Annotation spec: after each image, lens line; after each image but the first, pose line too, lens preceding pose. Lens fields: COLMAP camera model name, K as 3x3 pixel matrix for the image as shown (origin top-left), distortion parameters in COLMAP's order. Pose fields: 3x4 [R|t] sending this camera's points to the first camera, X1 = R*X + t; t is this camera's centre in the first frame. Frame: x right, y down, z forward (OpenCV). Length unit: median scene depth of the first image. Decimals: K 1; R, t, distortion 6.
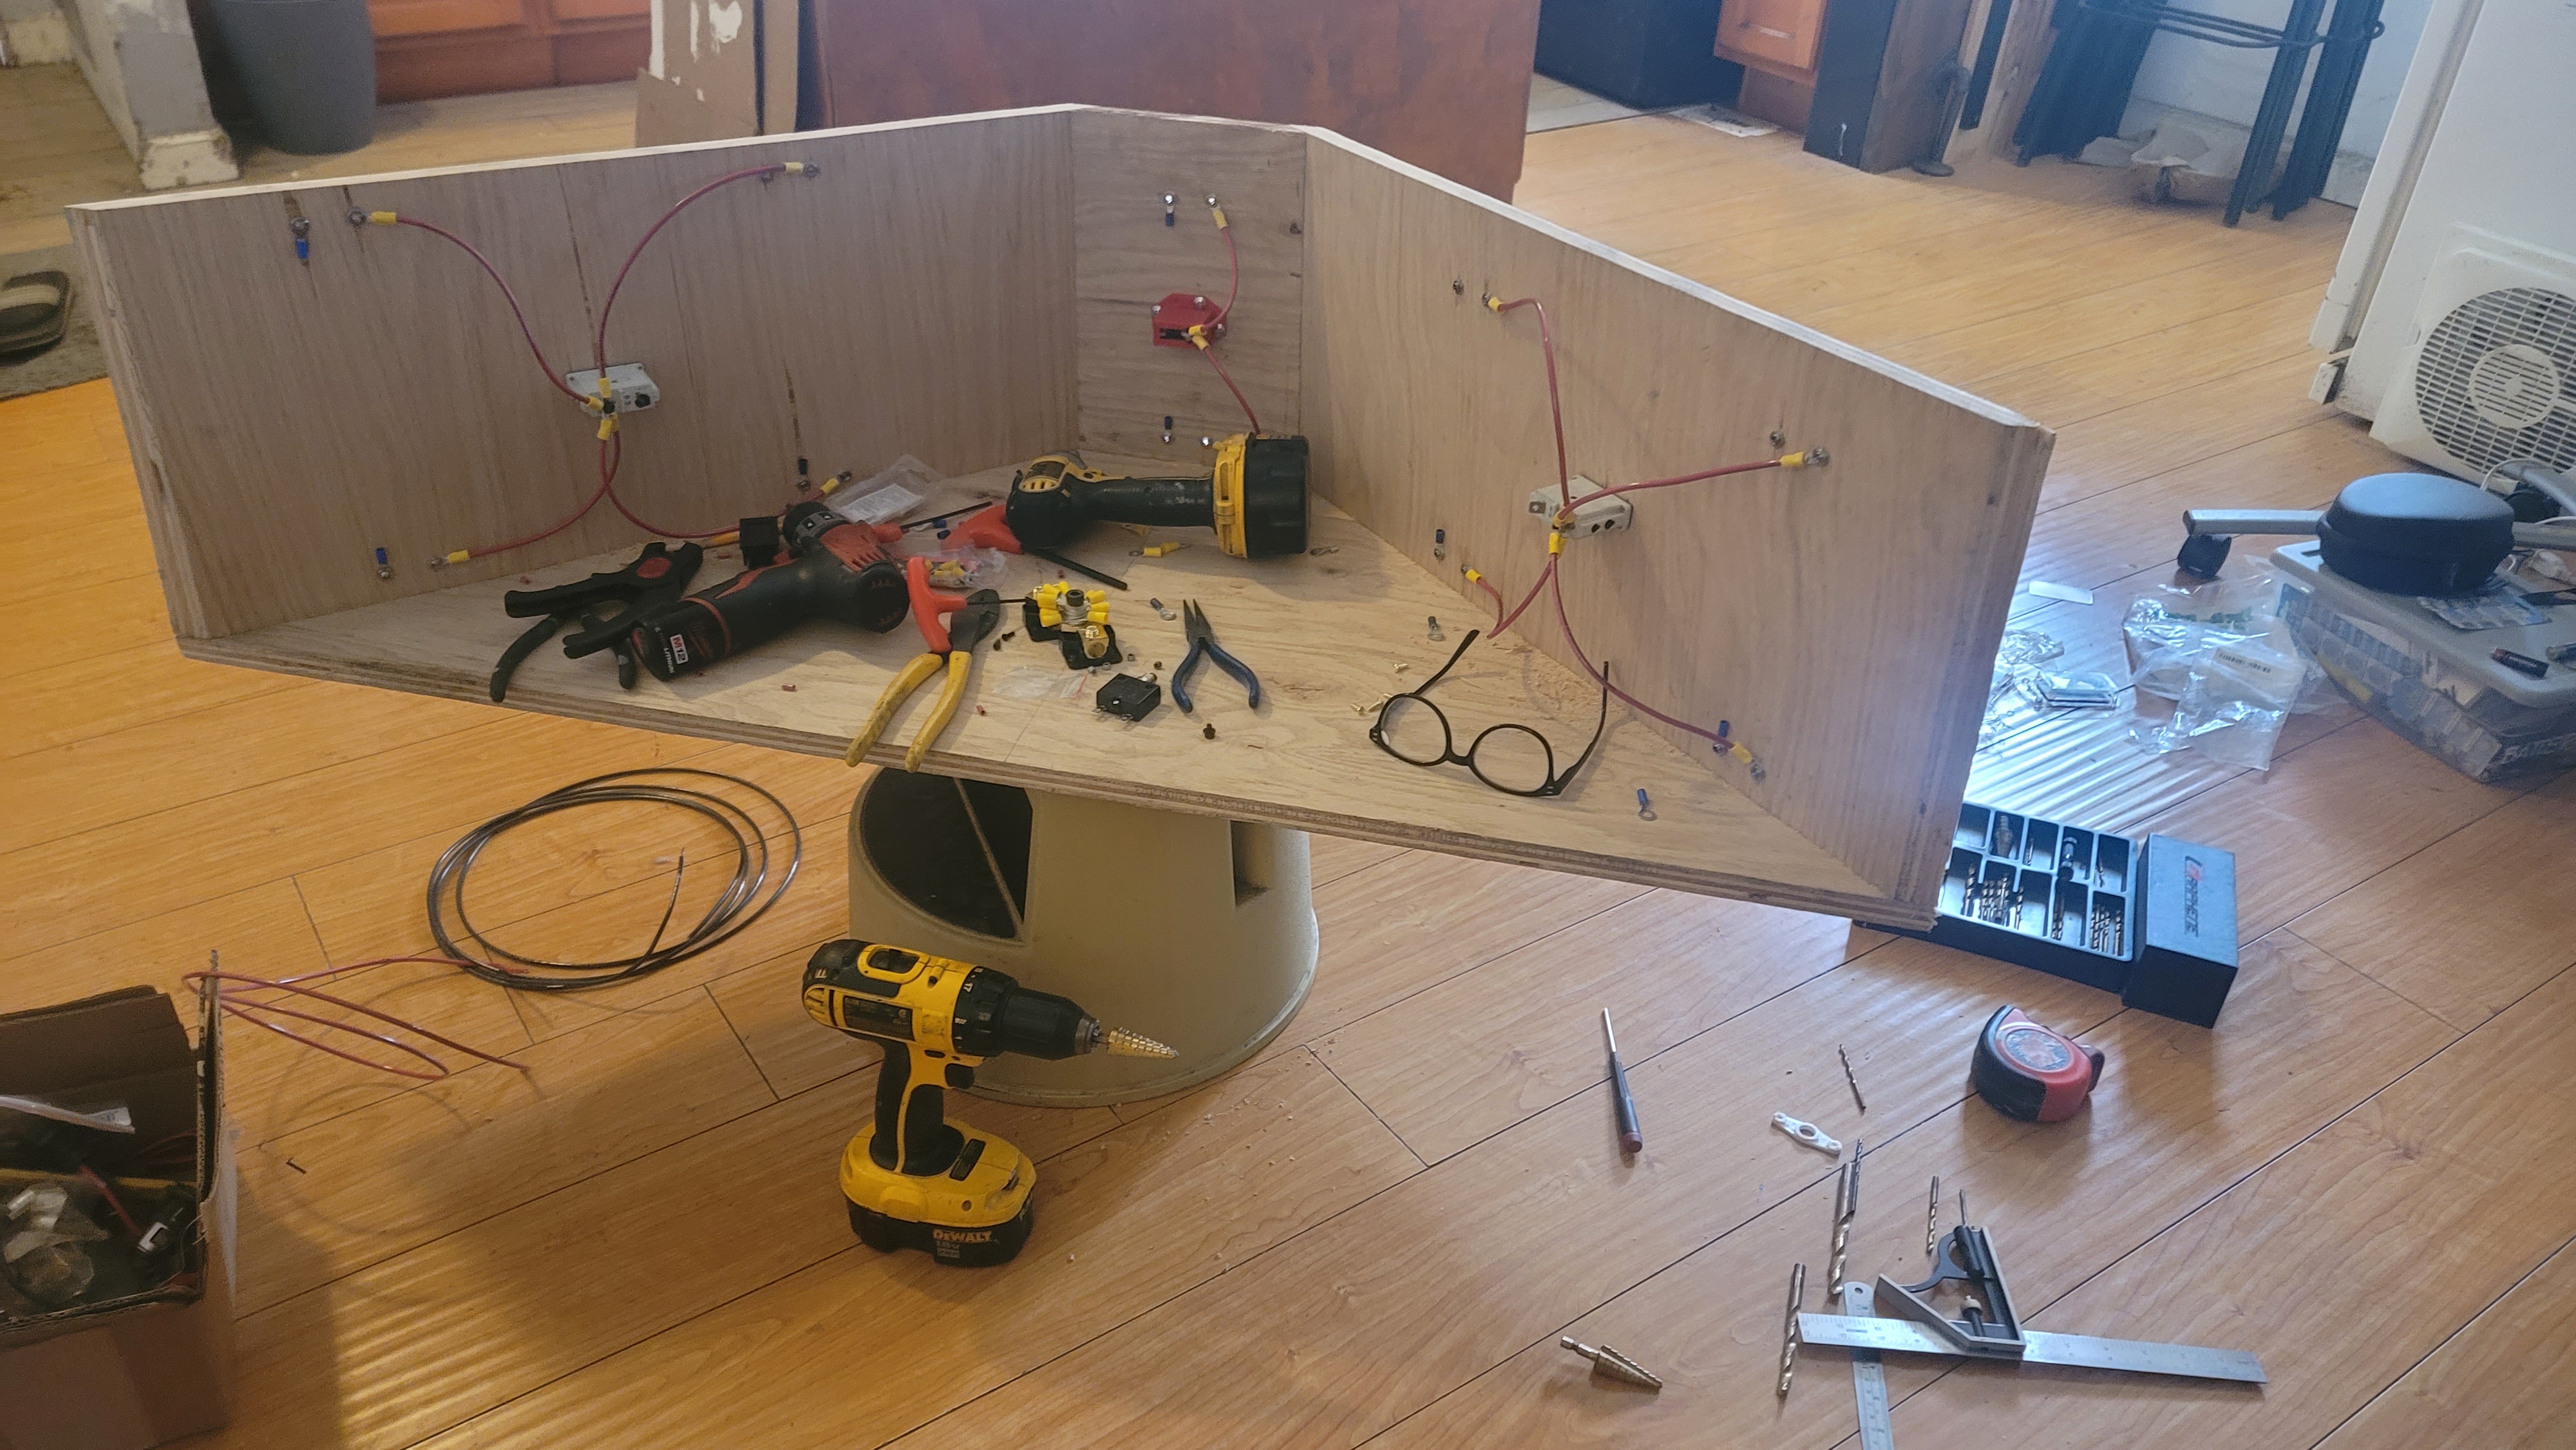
lens RADIAL K [[1889.5, 0, 1266.9], [0, 1889.5, 783.7], [0, 0, 1]] dist [0.028148, -0.008588]
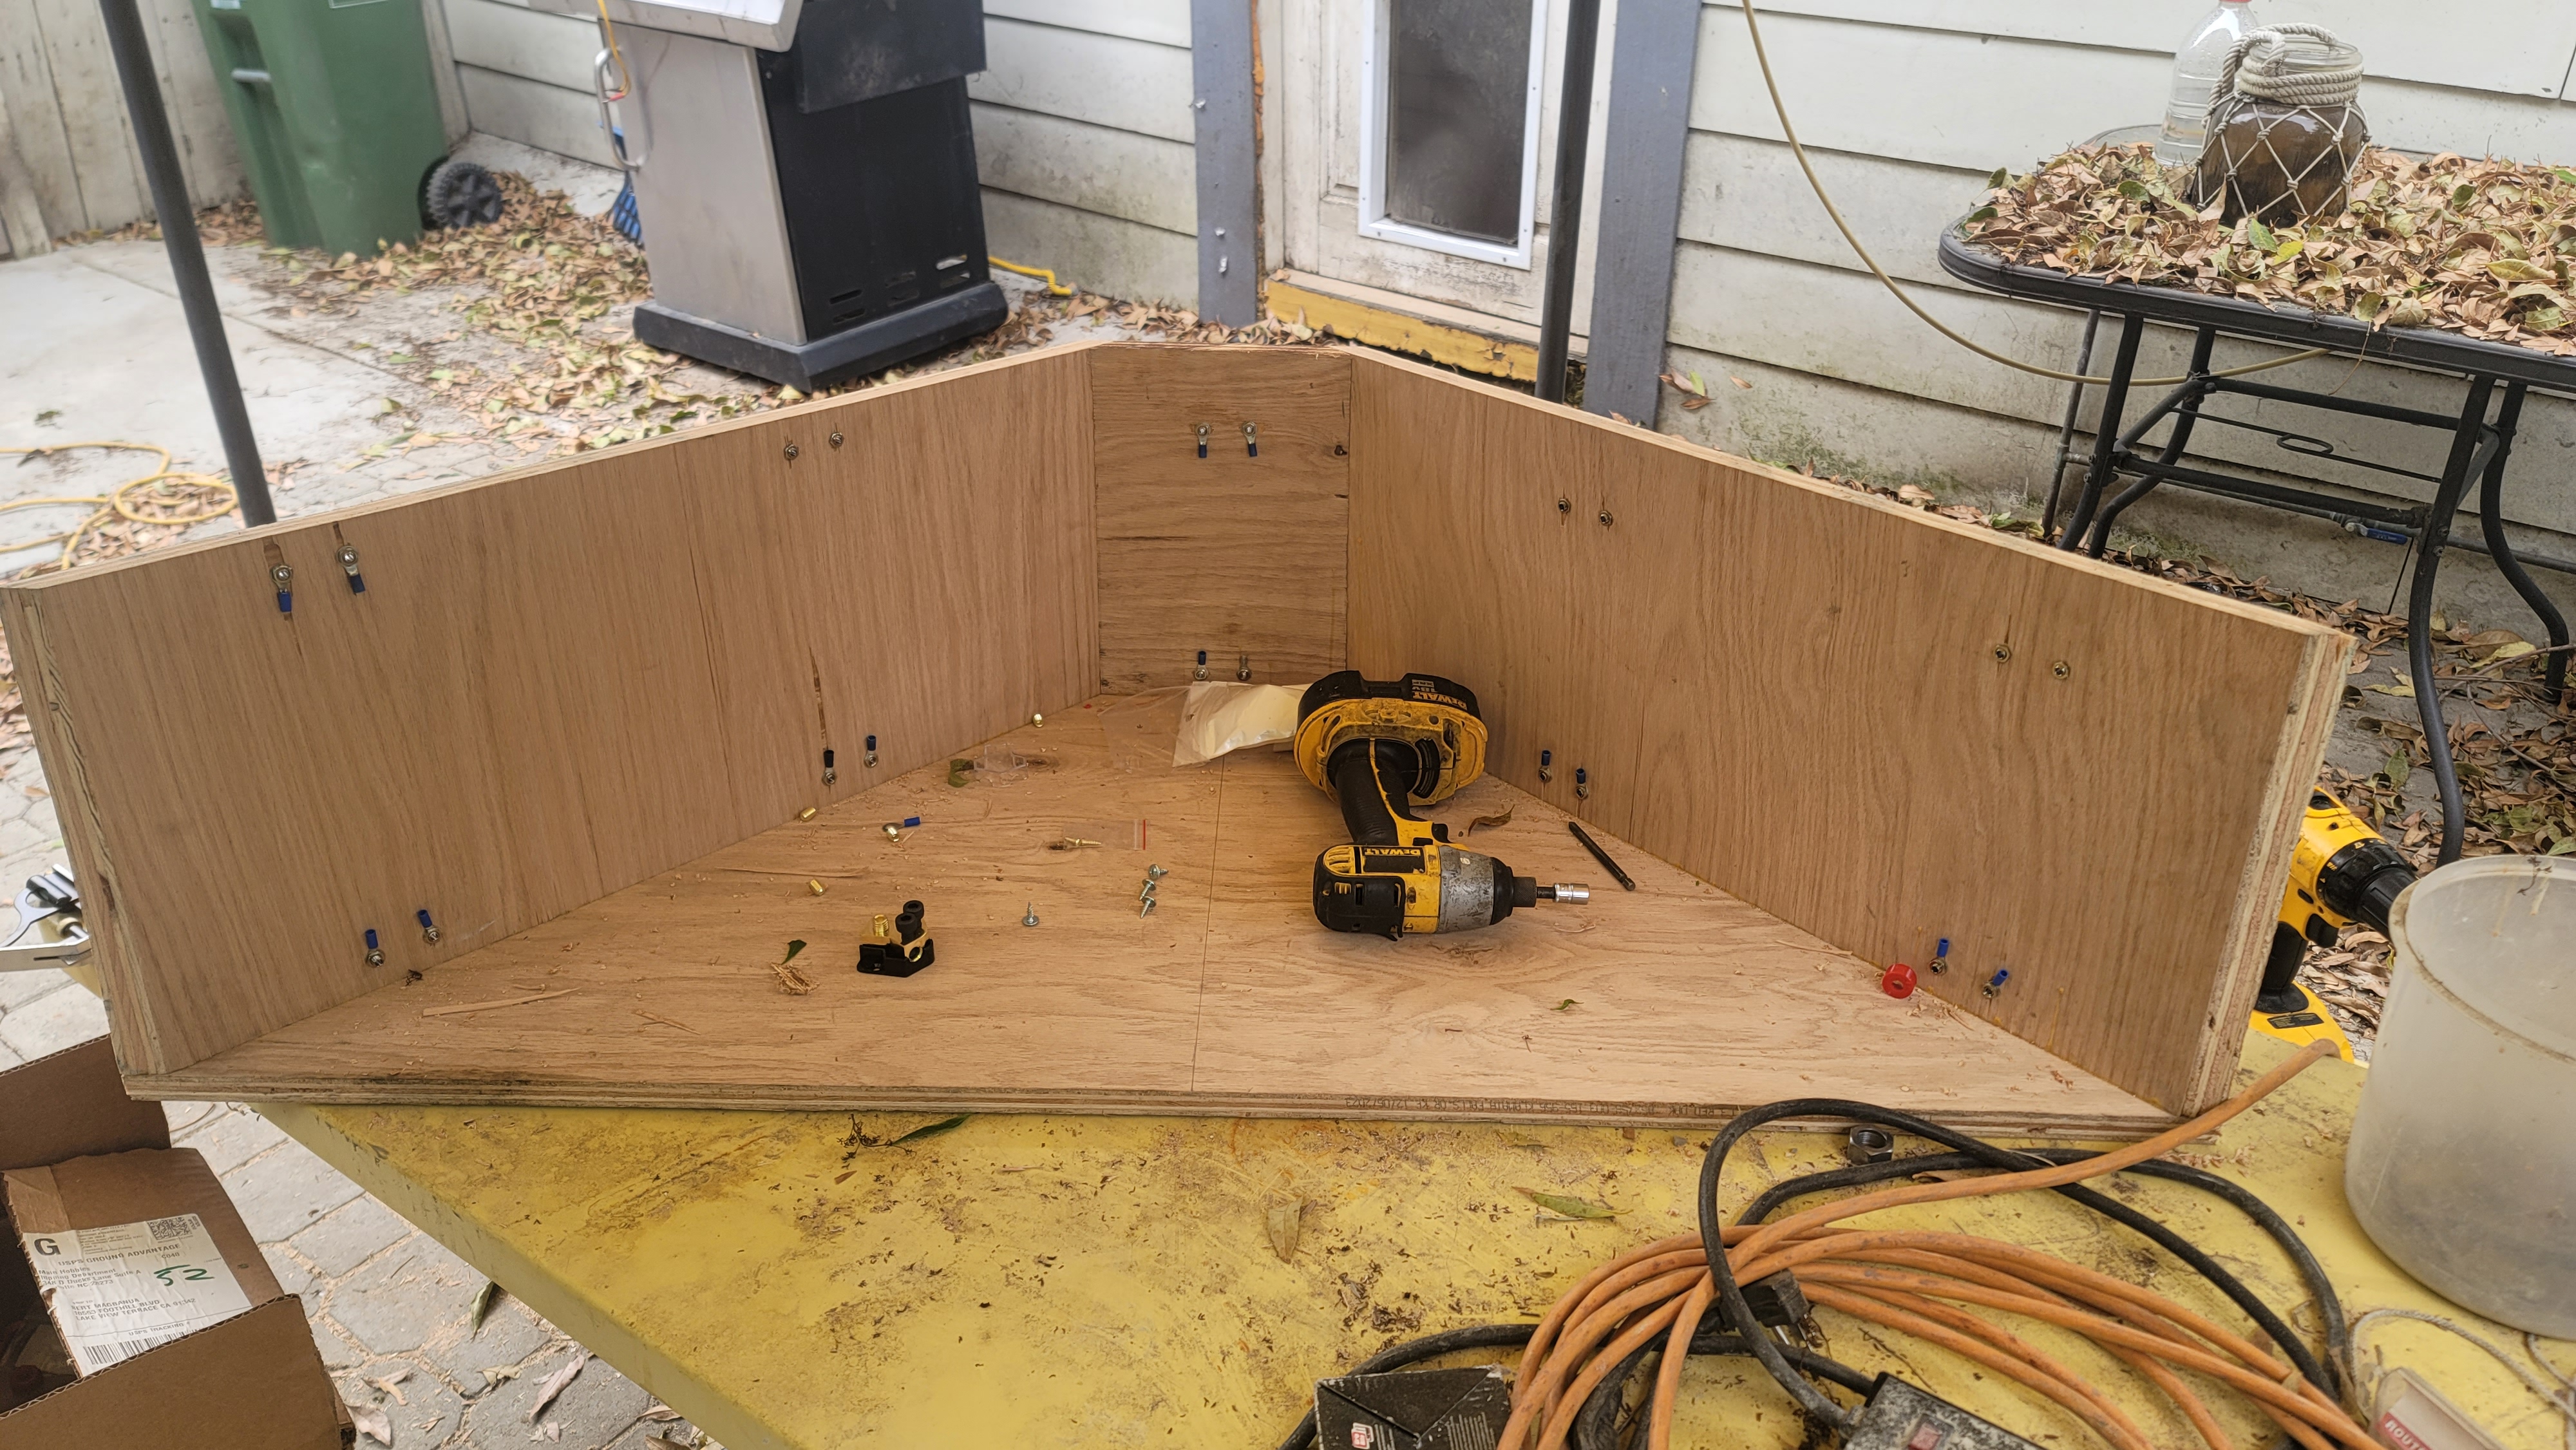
lens RADIAL K [[1889.5, 0, 1290.5], [0, 1889.5, 716.9], [0, 0, 1]] dist [0.028148, -0.008588]
pose [[0.976913, -0.112417, 0.181670, -0.207800], [0.128170, 0.988727, -0.077402, -0.097429], [-0.170921, 0.098900, 0.980309, 0.100259]]
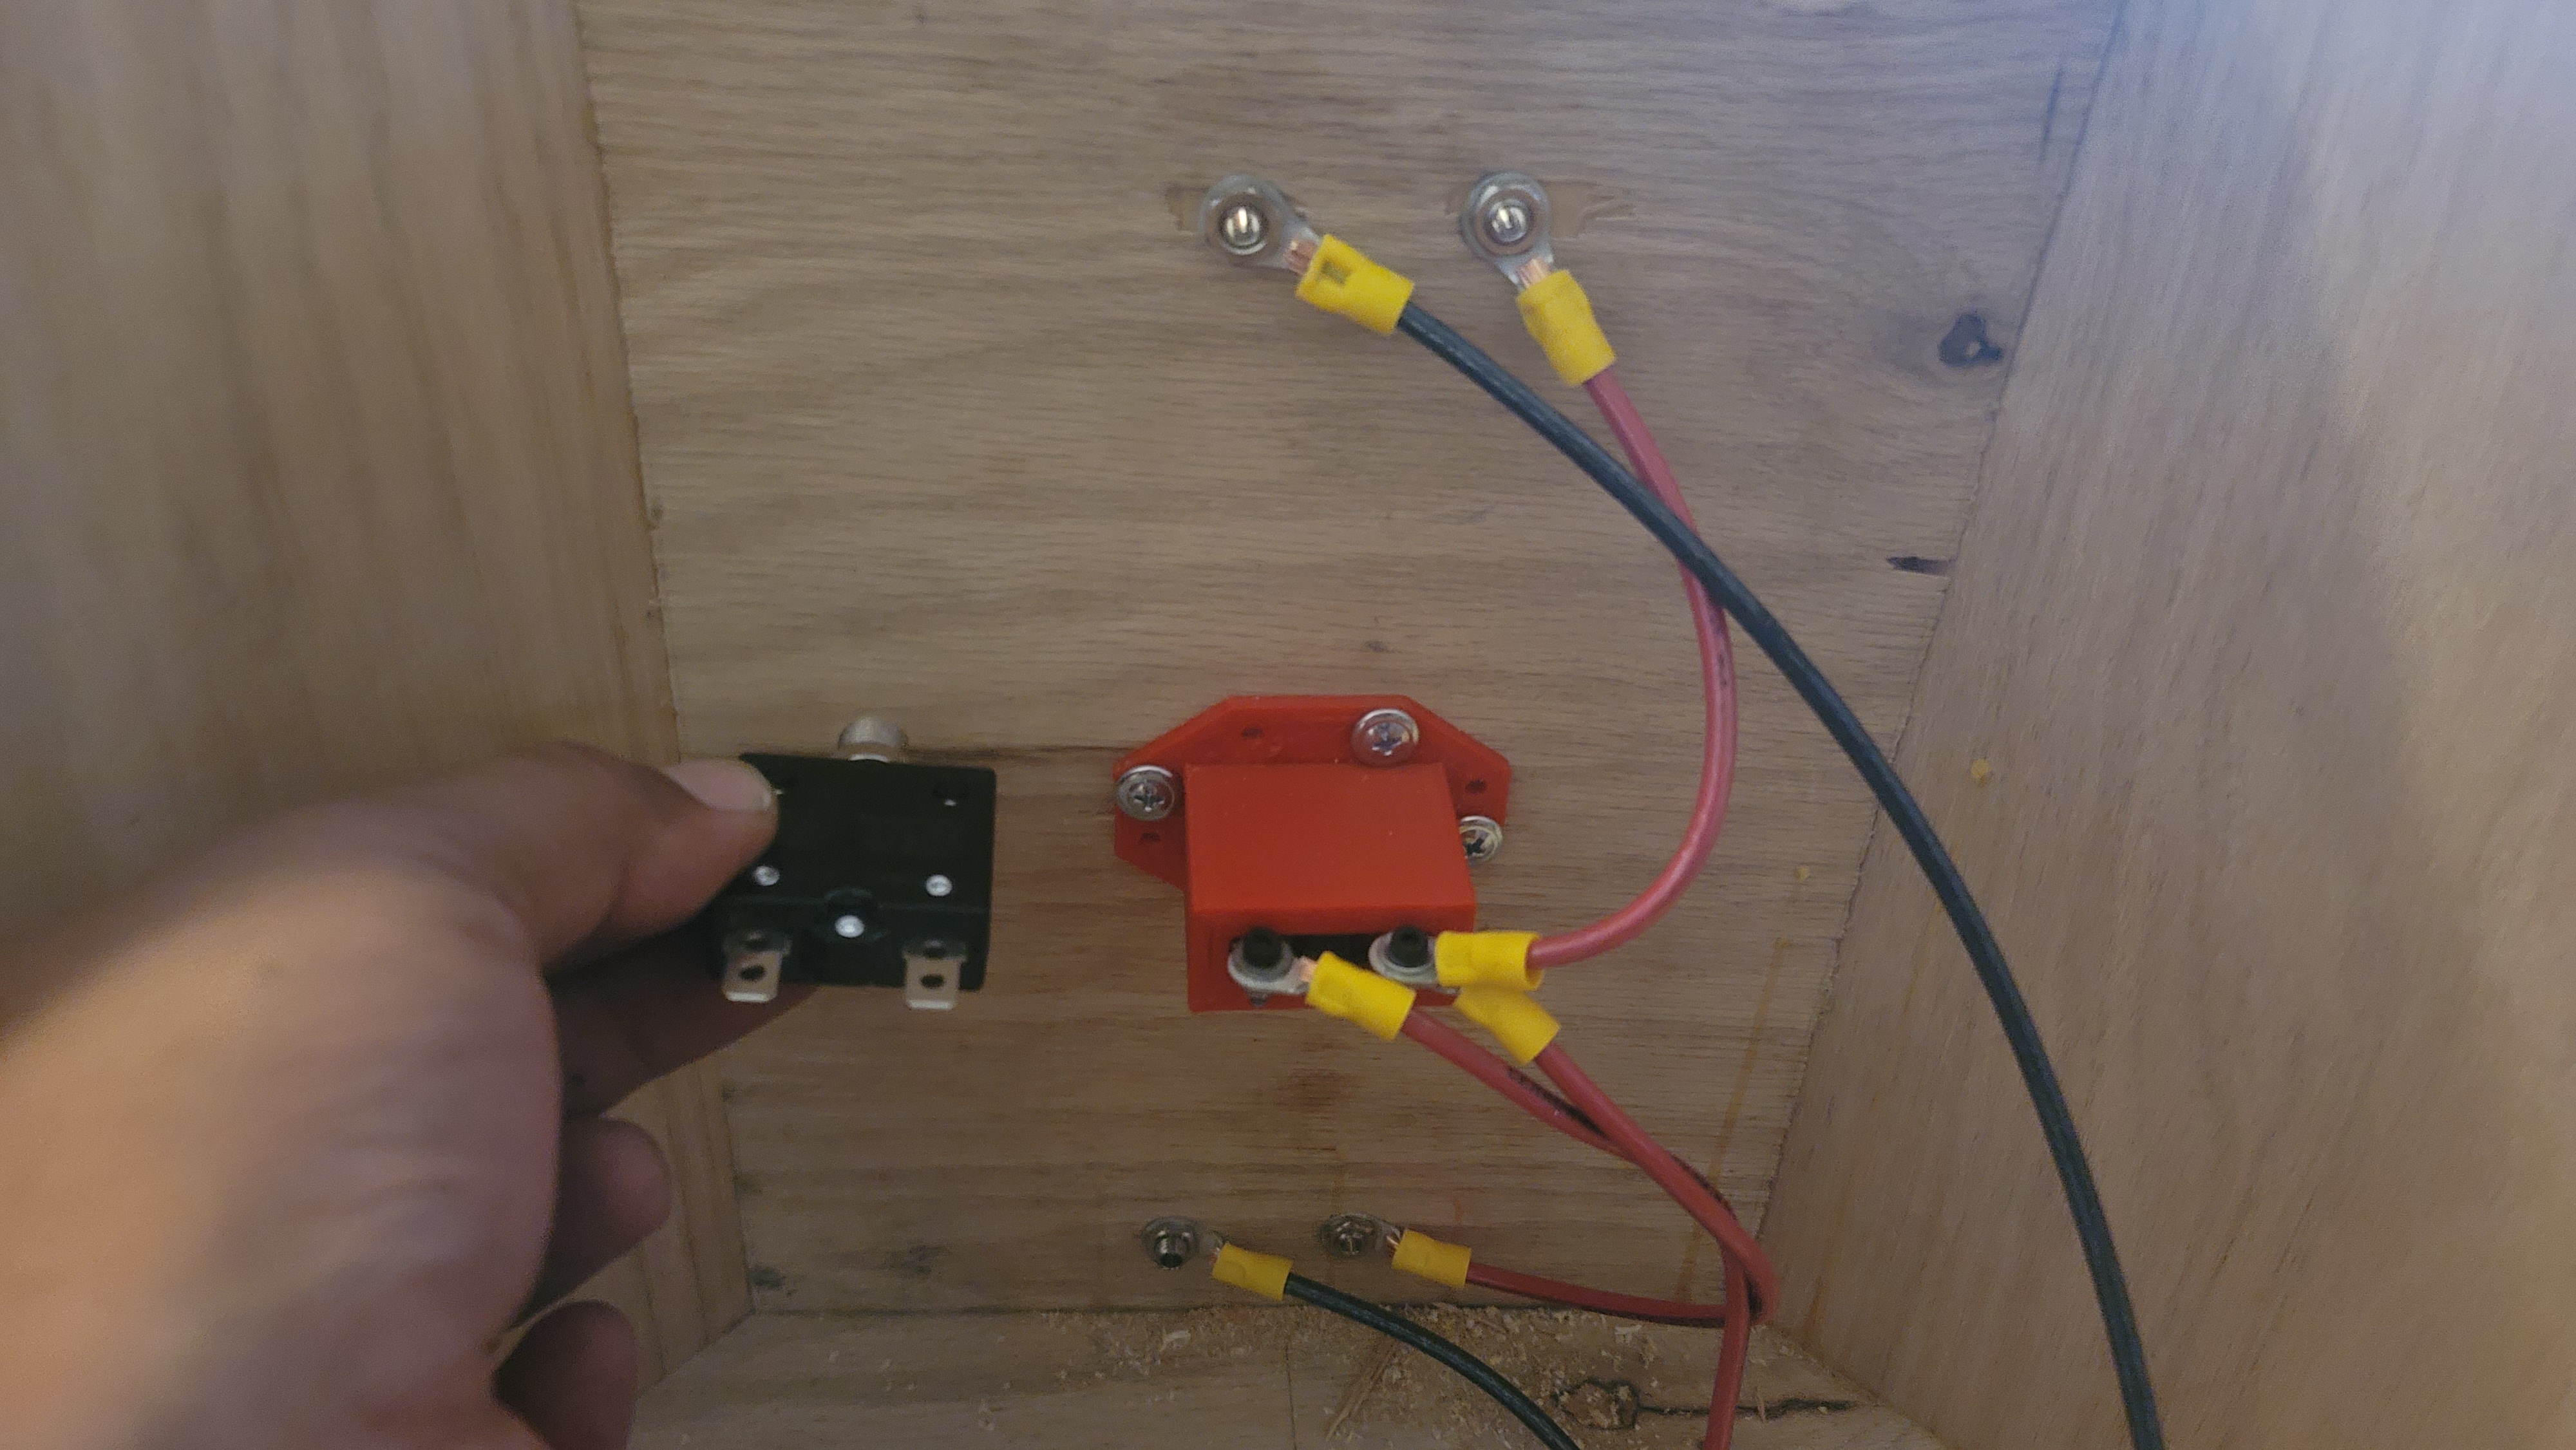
lens RADIAL K [[1889.5, 0, 1305.1], [0, 1889.5, 711.8], [0, 0, 1]] dist [0.028148, -0.008588]
pose [[0.946743, -0.150701, 0.284546, -0.106186], [0.138075, 0.988349, 0.064045, -0.295866], [-0.290883, -0.021345, 0.956521, 0.901304]]
